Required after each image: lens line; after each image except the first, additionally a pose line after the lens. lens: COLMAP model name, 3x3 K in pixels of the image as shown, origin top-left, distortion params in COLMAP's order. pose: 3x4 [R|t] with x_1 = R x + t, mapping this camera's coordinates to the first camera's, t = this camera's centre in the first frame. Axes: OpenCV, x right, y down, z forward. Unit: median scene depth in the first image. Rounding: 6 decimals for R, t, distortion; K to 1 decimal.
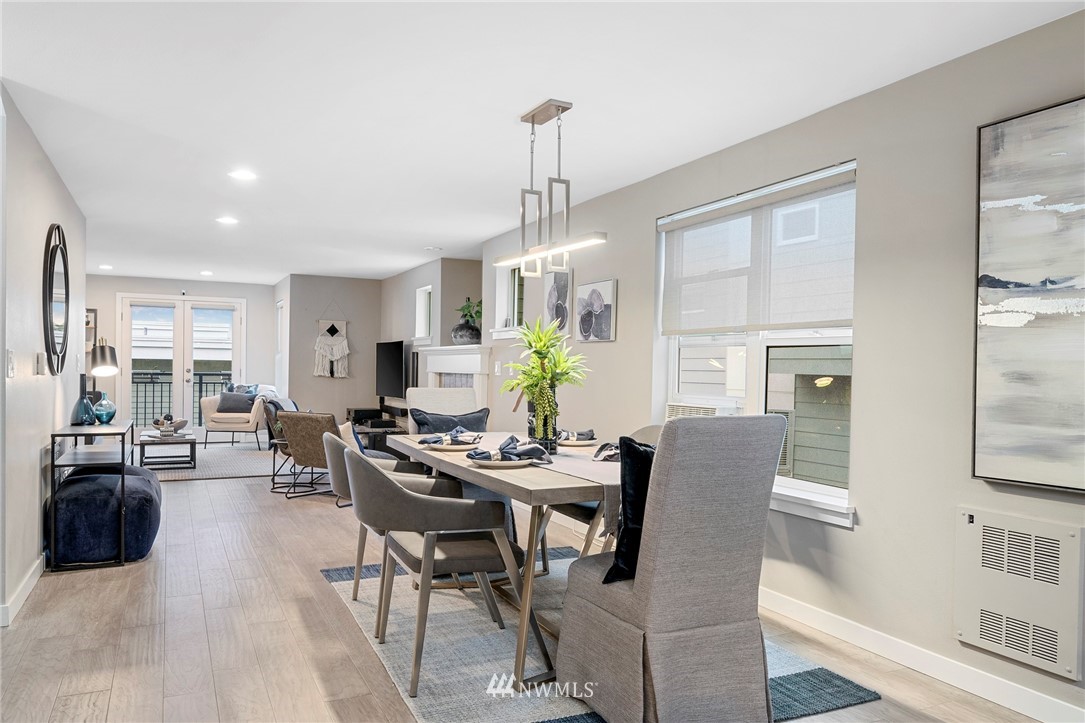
lens RADIAL K [[757.6, 0, 536.6], [0, 757.6, 377.4], [0, 0, 1]] dist [-0.004760, -0.004172]
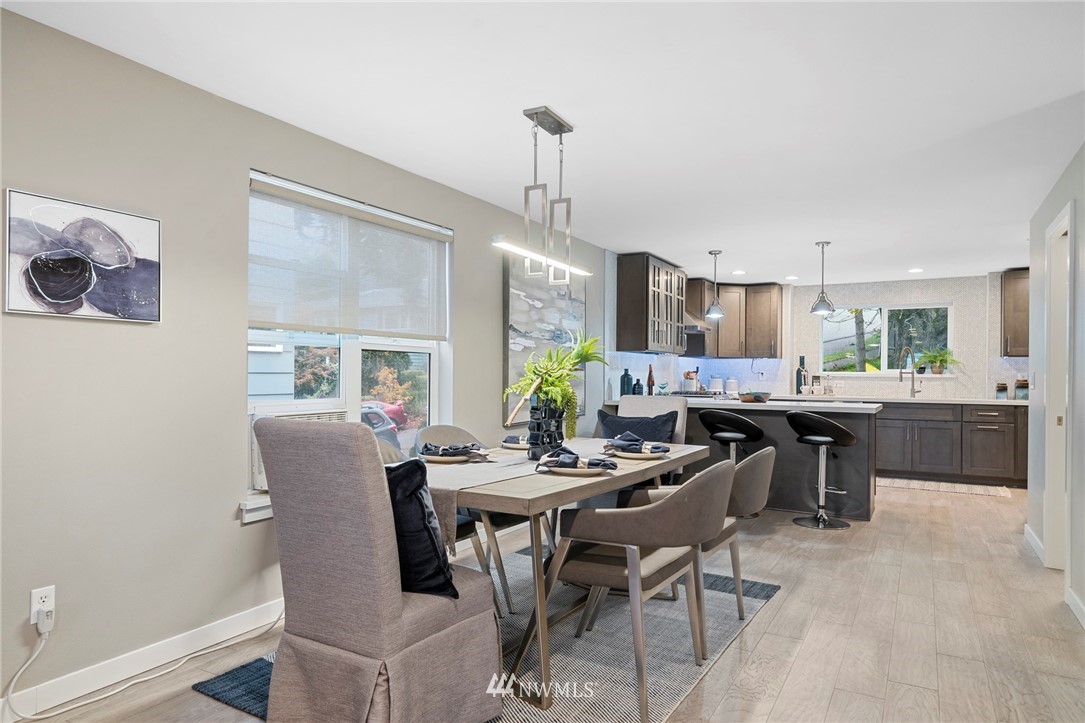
lens RADIAL K [[681.3, 0, 527.2], [0, 681.3, 373.5], [0, 0, 1]] dist [0.000331, -0.002020]
pose [[-0.555563, -0.016647, 0.831308, -0.496371], [-0.002825, 0.999832, 0.018134, -0.019589], [-0.831470, 0.007726, -0.555516, 1.035900]]
